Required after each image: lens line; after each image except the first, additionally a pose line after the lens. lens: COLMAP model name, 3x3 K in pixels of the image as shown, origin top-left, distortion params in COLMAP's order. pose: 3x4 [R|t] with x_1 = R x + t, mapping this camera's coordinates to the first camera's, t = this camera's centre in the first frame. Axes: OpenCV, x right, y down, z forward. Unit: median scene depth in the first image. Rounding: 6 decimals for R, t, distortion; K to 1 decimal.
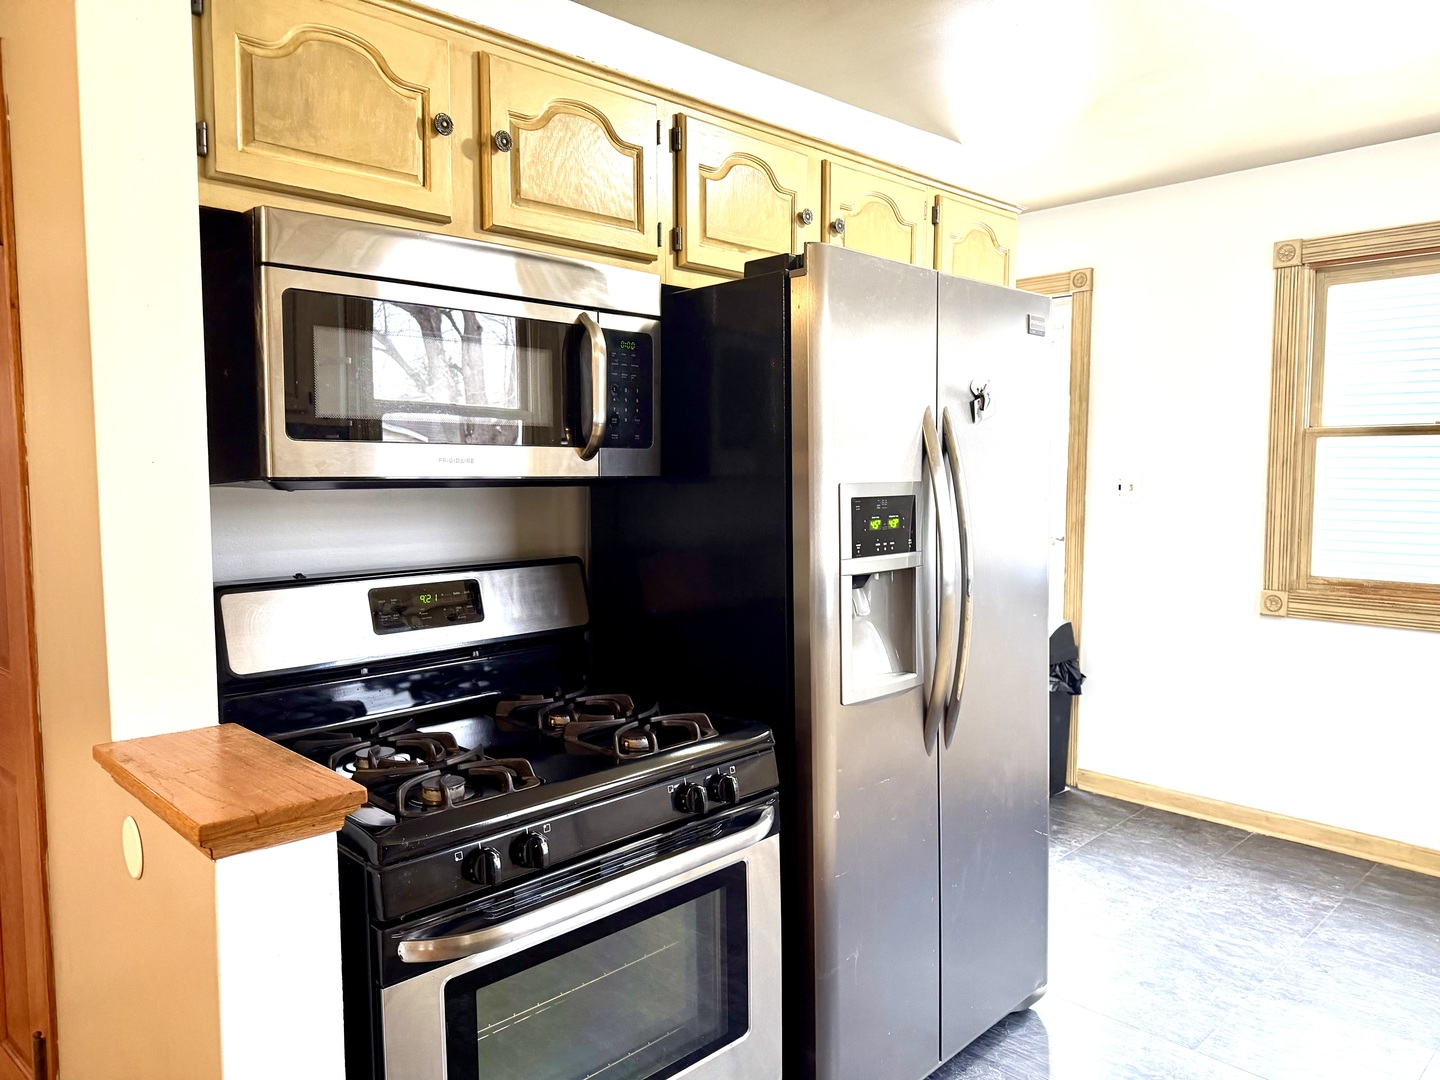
lens RADIAL K [[999.1, 0, 718.1], [0, 999.1, 545.2], [0, 0, 1]] dist [0.112899, -0.161469]
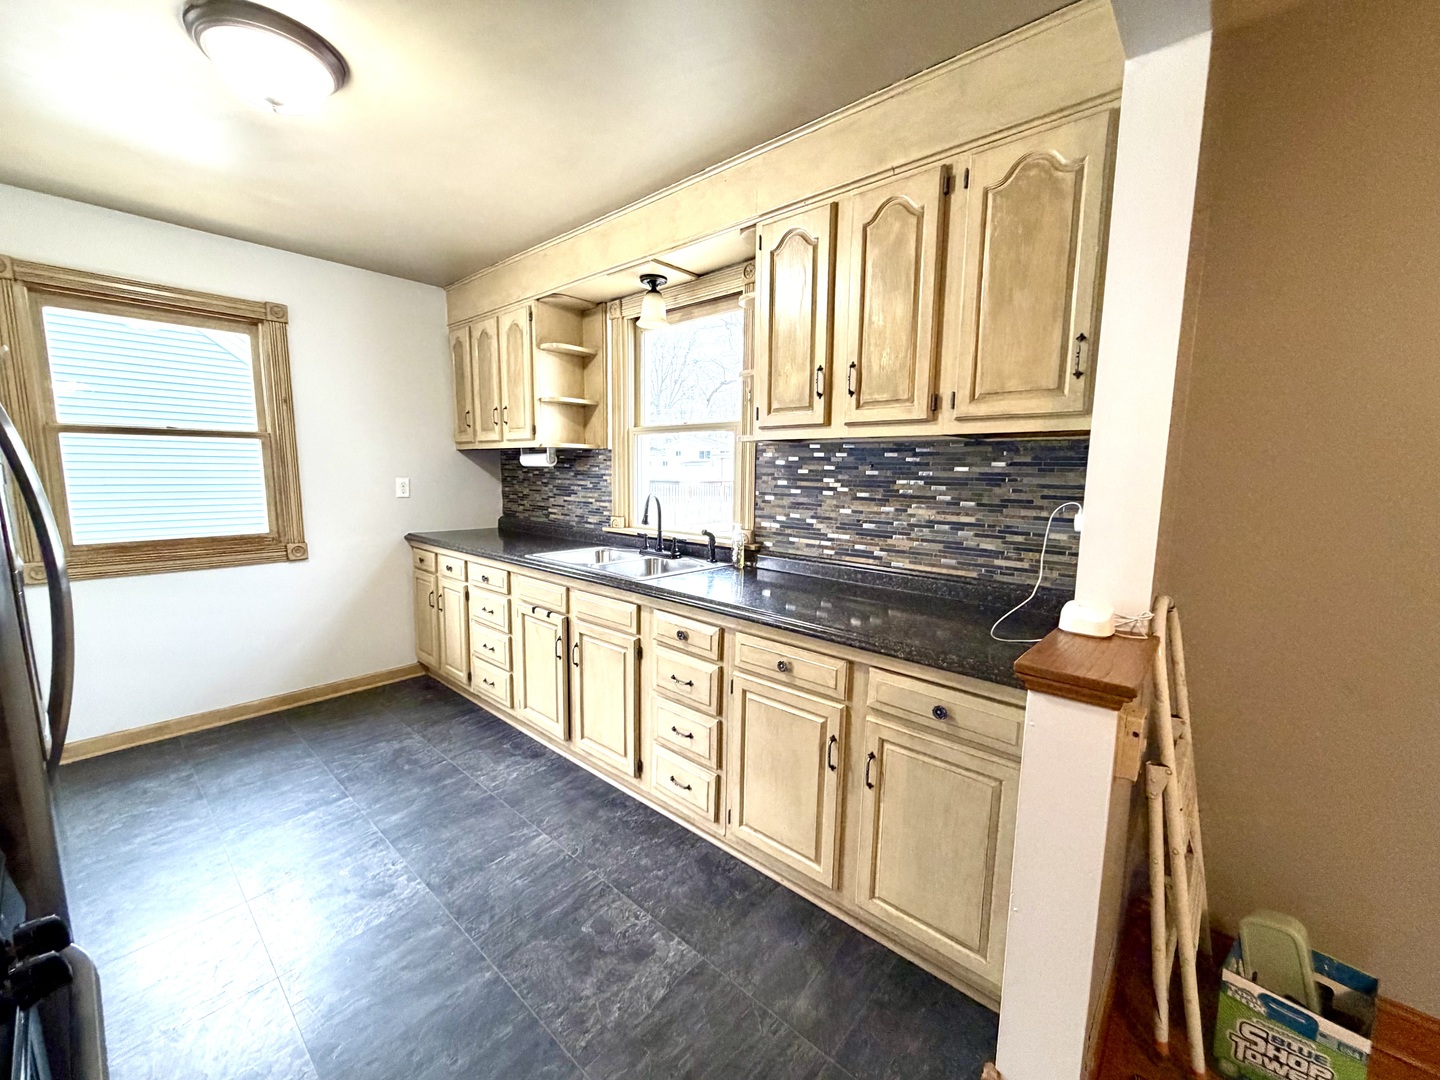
lens RADIAL K [[573.7, 0, 712.1], [0, 573.7, 541.1], [0, 0, 1]] dist [0.001023, 0.000300]
pose [[-0.062058, -0.126722, 0.989995, -0.176848], [0.069575, 0.988945, 0.130948, -0.013814], [-0.995645, 0.077005, -0.052556, 0.295851]]
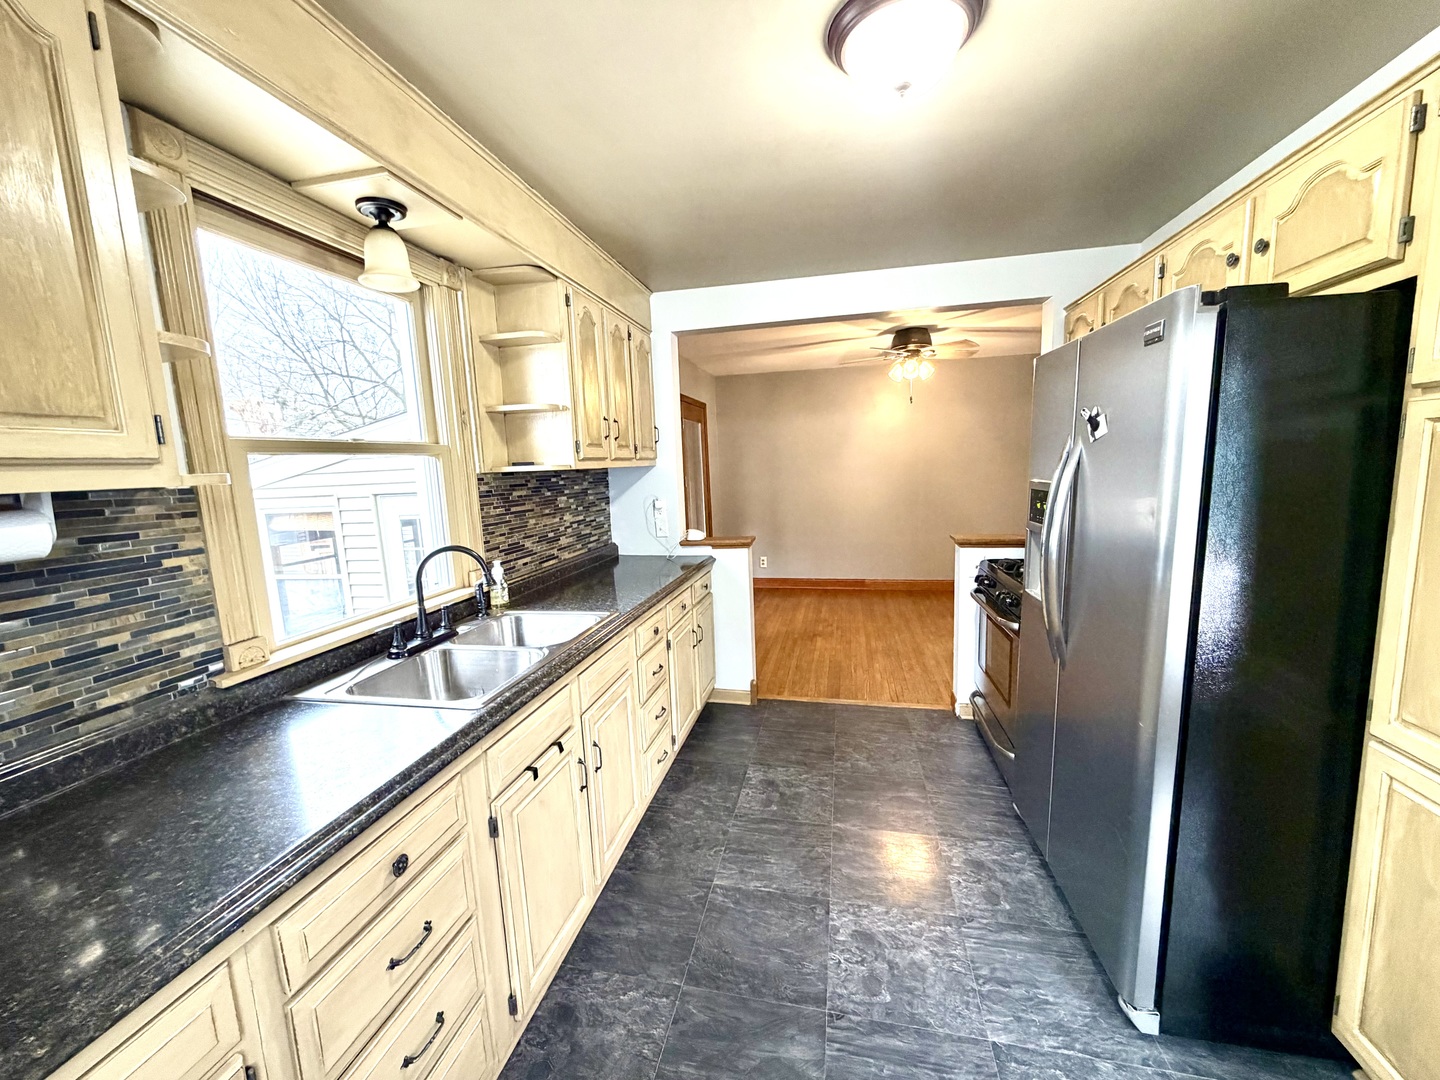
lens RADIAL K [[573.7, 0, 712.1], [0, 573.7, 541.1], [0, 0, 1]] dist [0.001023, 0.000300]
pose [[-0.842084, 0.105073, -0.529012, 0.693860], [-0.004929, 0.979300, 0.202356, -0.094515], [0.539323, 0.173008, -0.824135, 0.898063]]
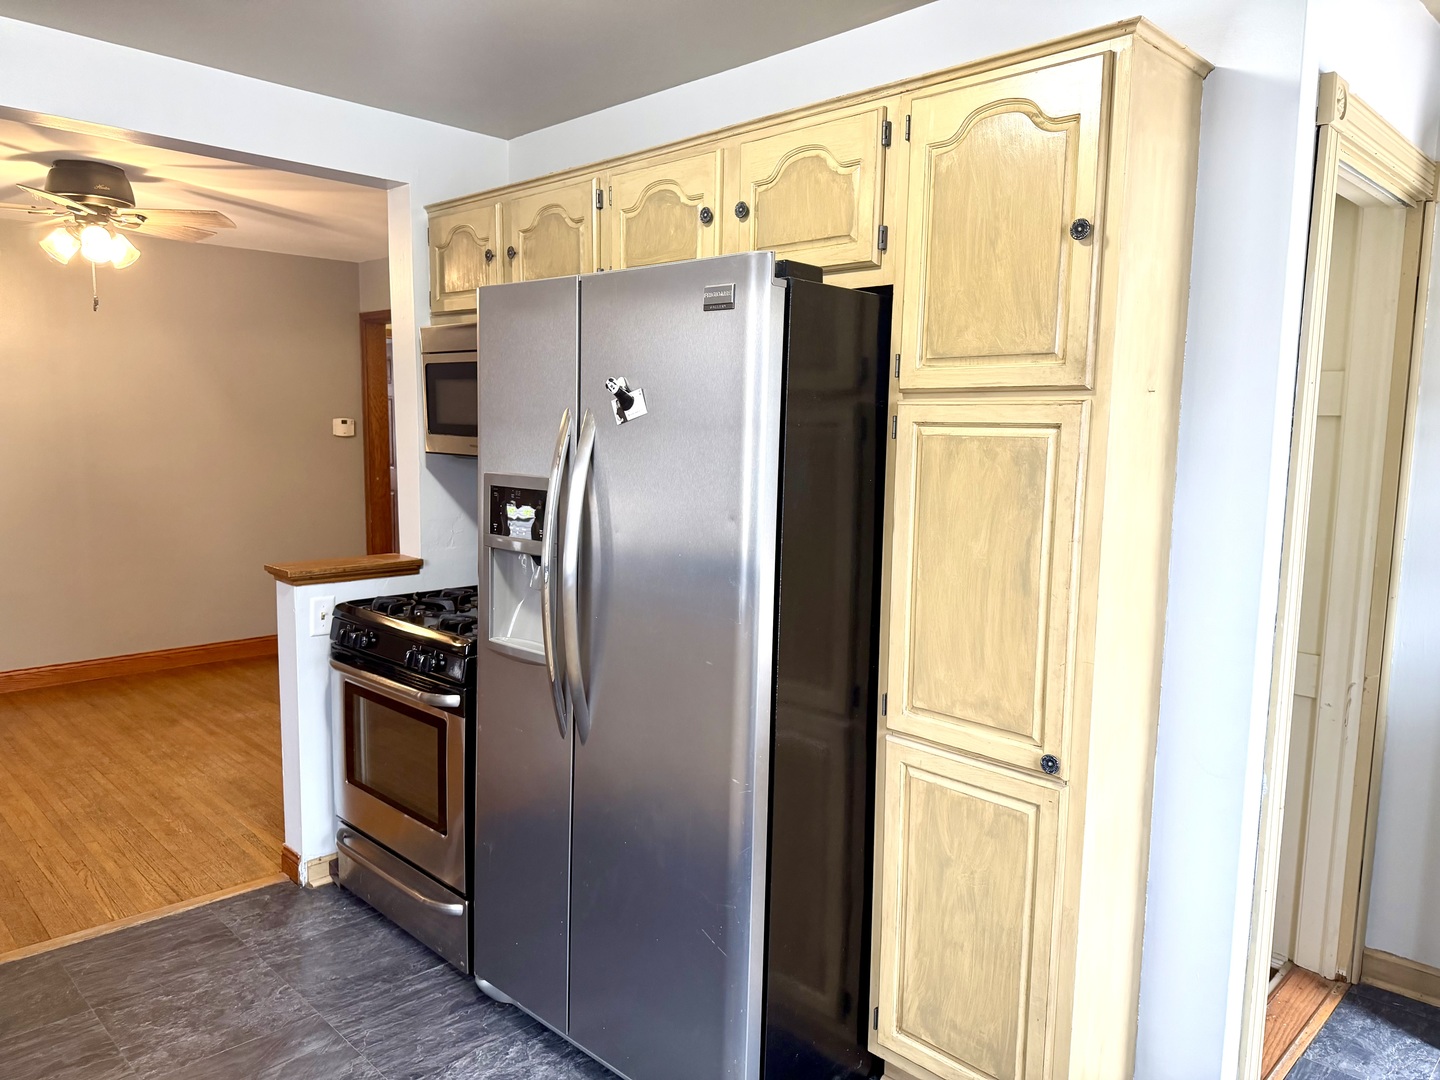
lens RADIAL K [[999.1, 0, 718.1], [0, 999.1, 545.2], [0, 0, 1]] dist [0.112899, -0.161469]
pose [[0.007293, 0.124637, -0.992176, 0.785529], [-0.098511, 0.987465, 0.123321, -0.088394], [0.995109, 0.096841, 0.019480, 0.714819]]
